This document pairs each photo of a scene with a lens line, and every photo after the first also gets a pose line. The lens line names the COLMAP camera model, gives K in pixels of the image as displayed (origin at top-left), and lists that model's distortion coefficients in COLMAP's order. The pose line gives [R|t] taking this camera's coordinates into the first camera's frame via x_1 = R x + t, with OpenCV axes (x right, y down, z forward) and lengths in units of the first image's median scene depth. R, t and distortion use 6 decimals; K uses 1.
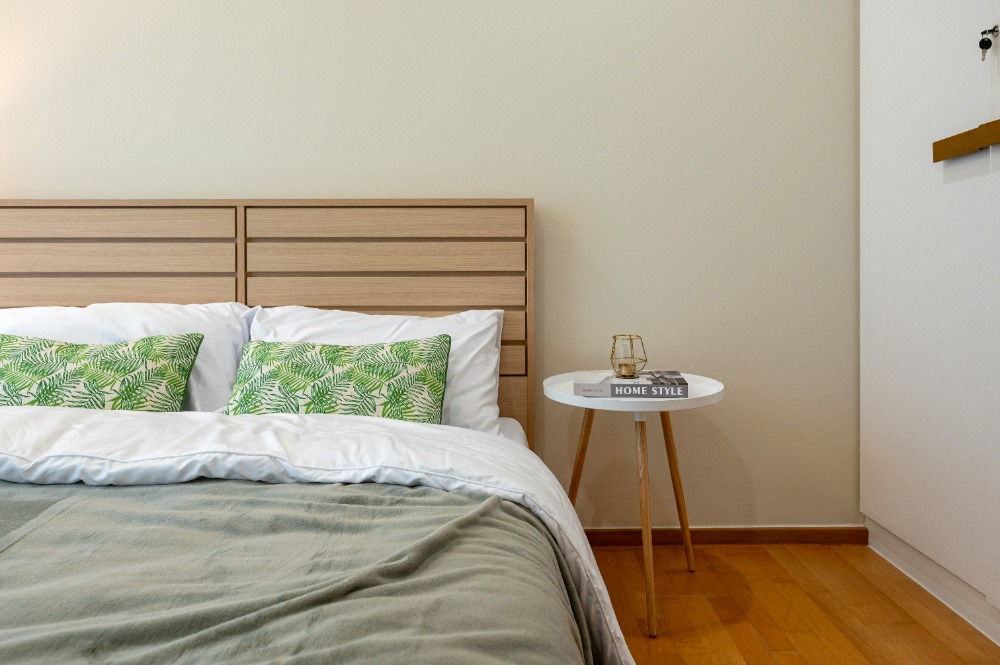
lens RADIAL K [[645.2, 0, 499.8], [0, 645.2, 309.3], [0, 0, 1]] dist [0.000190, -0.000247]
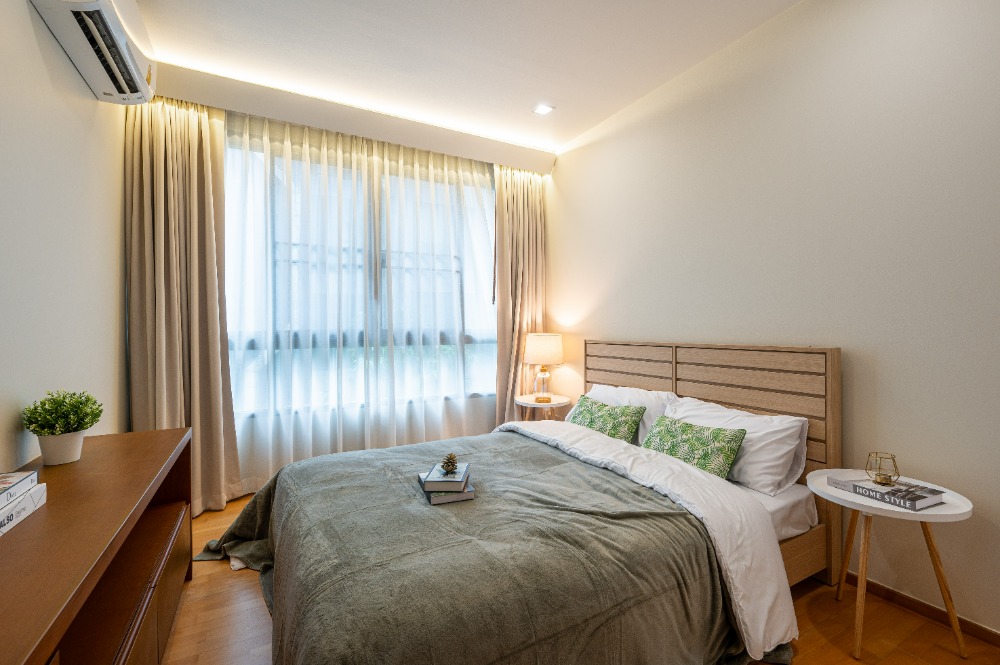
lens RADIAL K [[427.6, 0, 500.0], [0, 427.6, 332.5], [0, 0, 1]] dist [-0.001245, -0.000271]
pose [[0.480297, -0.002357, -0.877103, 0.675488], [-0.038711, 0.998965, -0.023882, -0.185909], [0.876251, 0.045424, 0.479708, -0.210084]]
